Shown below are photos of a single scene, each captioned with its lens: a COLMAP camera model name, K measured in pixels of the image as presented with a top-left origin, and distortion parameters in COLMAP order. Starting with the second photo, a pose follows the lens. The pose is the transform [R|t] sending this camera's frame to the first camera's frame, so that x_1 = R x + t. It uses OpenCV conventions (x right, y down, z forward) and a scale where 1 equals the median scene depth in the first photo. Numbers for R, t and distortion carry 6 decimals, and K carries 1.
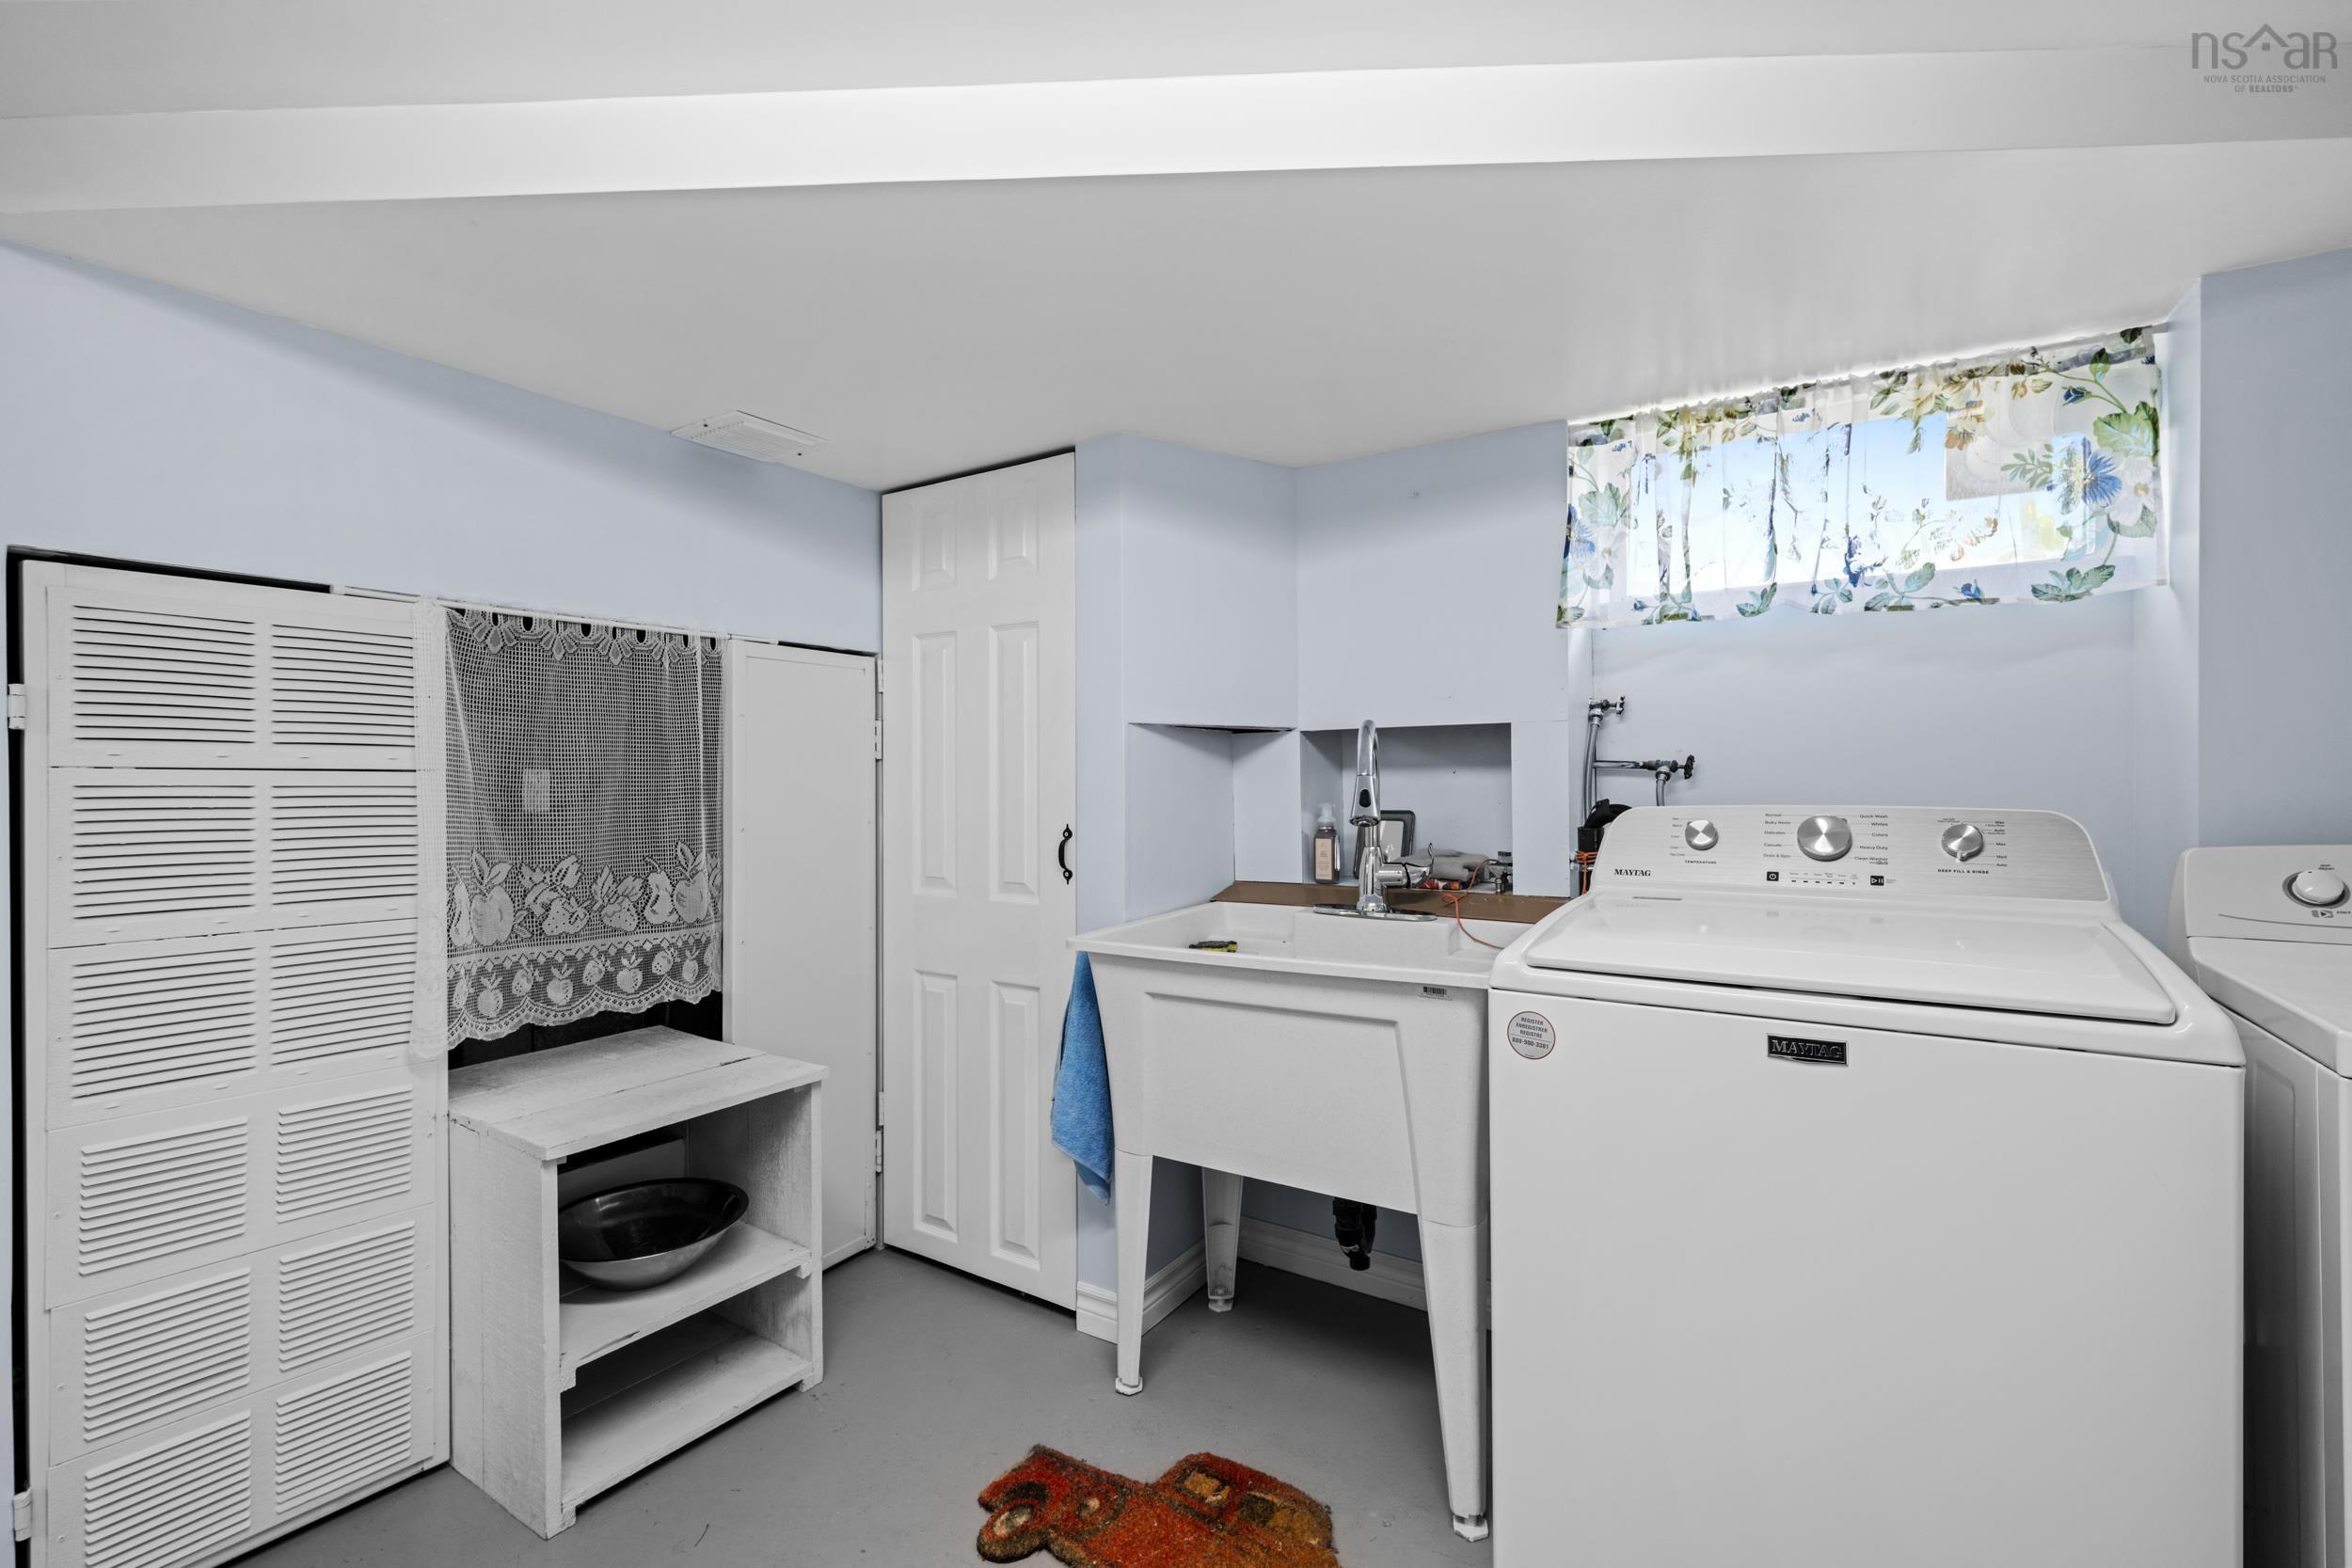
lens RADIAL K [[1046.8, 0, 1187.4], [0, 1046.8, 789.4], [0, 0, 1]] dist [-0.002715, 0.001053]
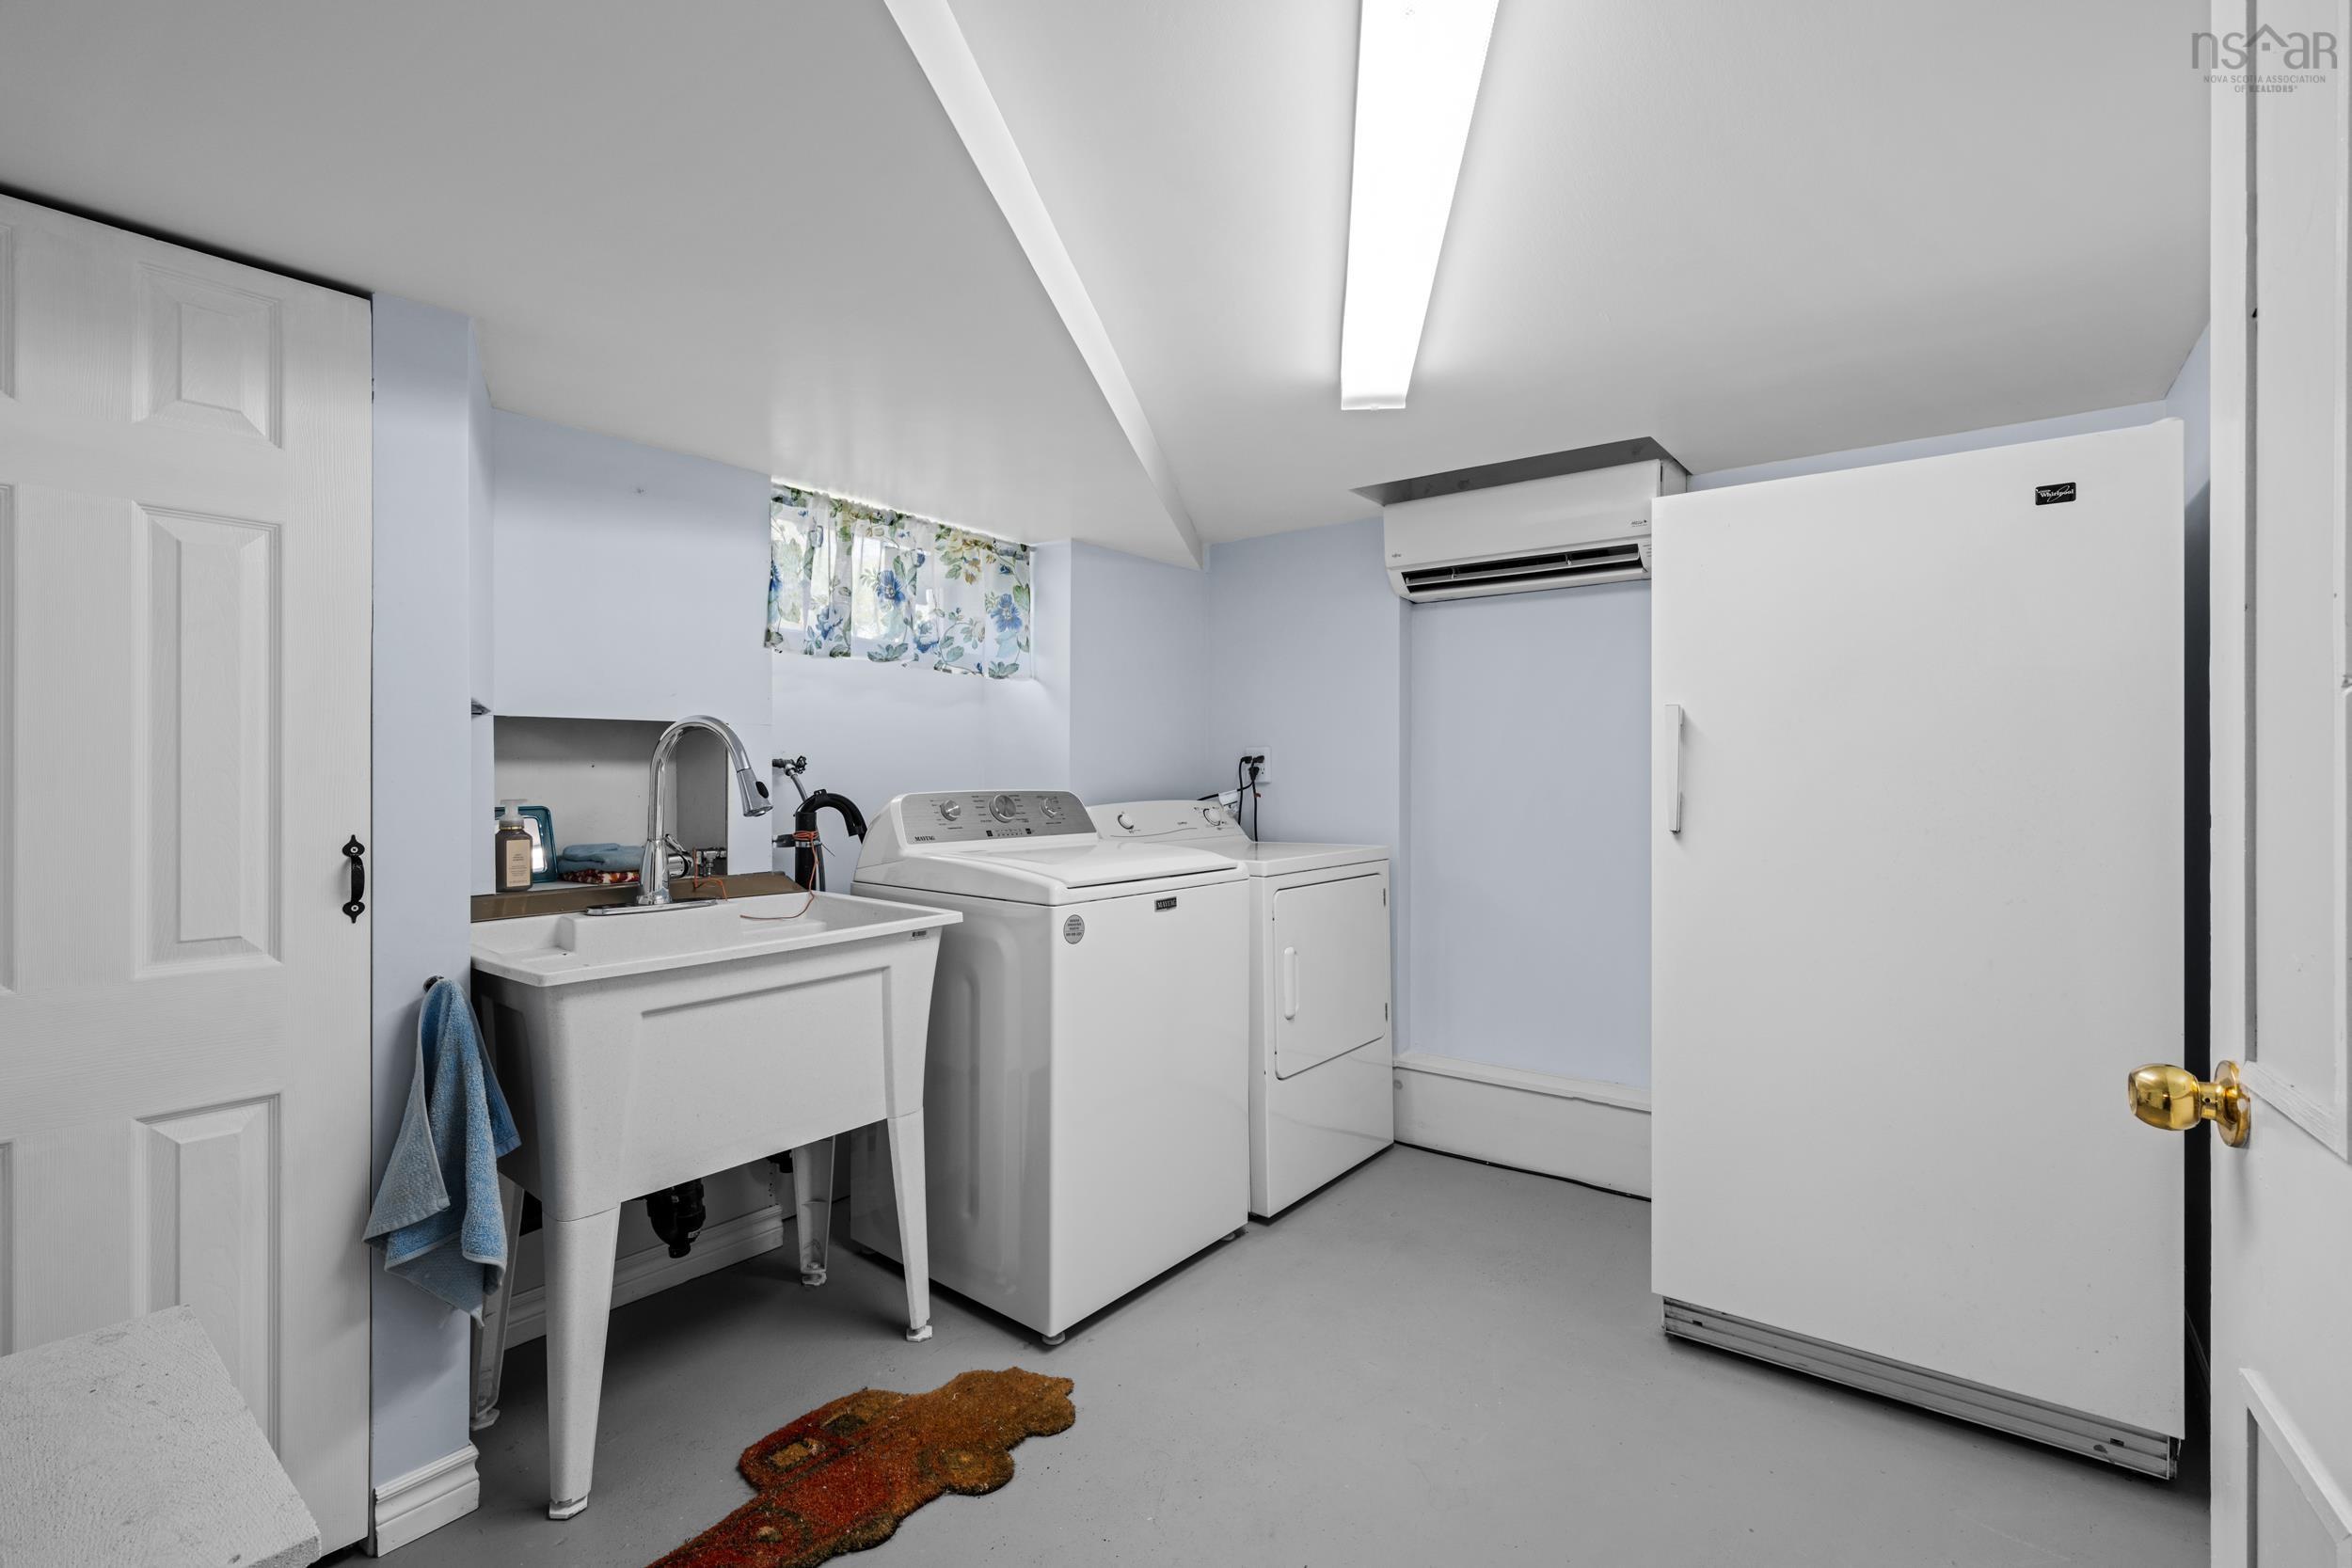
lens RADIAL K [[1046.8, 0, 1184.6], [0, 1046.8, 775.1], [0, 0, 1]] dist [-0.002715, 0.001053]
pose [[0.075479, 0.001343, 0.997147, -0.865727], [0.004992, 0.999986, -0.001724, -0.003165], [-0.997135, 0.005108, 0.075471, 0.464650]]
